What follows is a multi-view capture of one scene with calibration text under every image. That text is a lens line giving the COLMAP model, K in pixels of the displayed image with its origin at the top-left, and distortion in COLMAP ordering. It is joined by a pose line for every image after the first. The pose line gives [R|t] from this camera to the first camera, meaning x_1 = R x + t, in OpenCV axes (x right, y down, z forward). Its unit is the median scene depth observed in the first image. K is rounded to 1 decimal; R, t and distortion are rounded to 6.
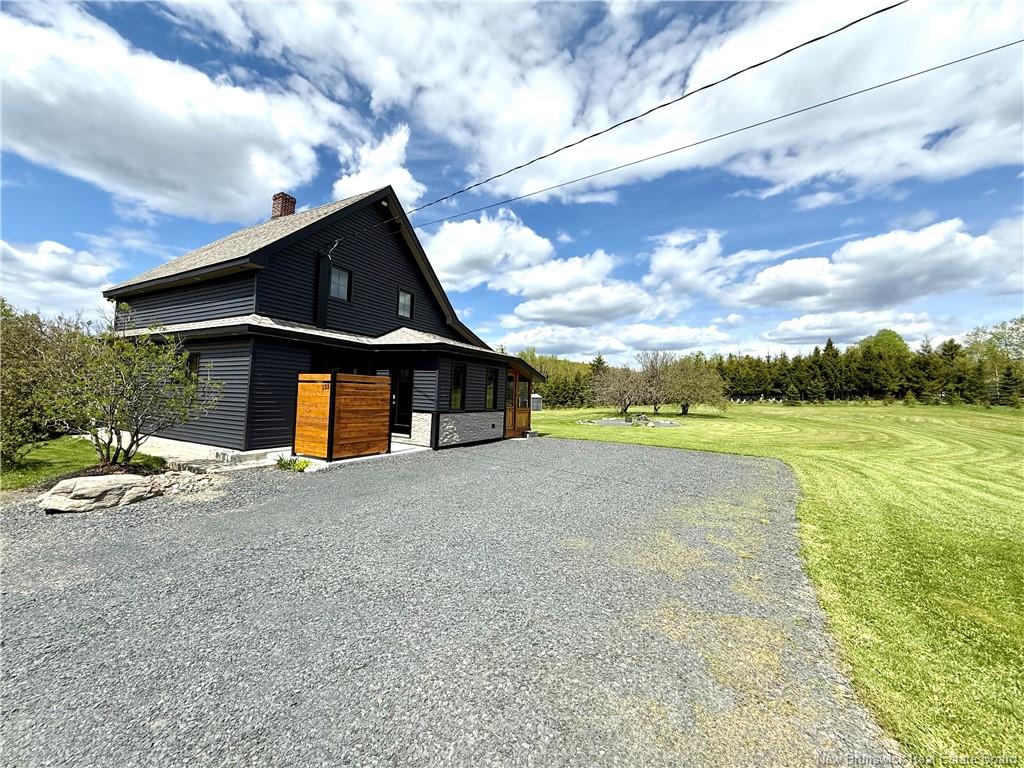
lens RADIAL K [[403.5, 0, 511.5], [0, 403.5, 379.1], [0, 0, 1]] dist [0.005673, -0.002008]
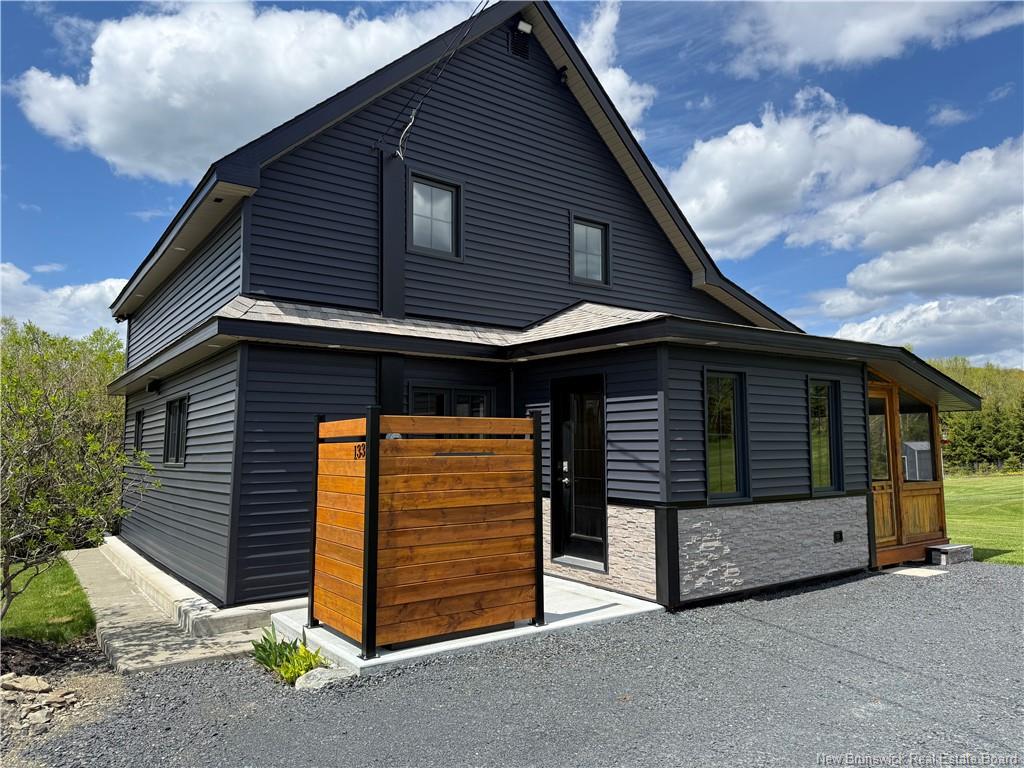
lens RADIAL K [[710.1, 0, 504.1], [0, 710.1, 374.7], [0, 0, 1]] dist [0.043024, -0.045271]
pose [[0.896540, -0.089577, -0.433812, -0.021880], [0.058441, 0.994698, -0.084616, 0.007863], [0.439092, 0.050509, 0.897021, 0.283676]]
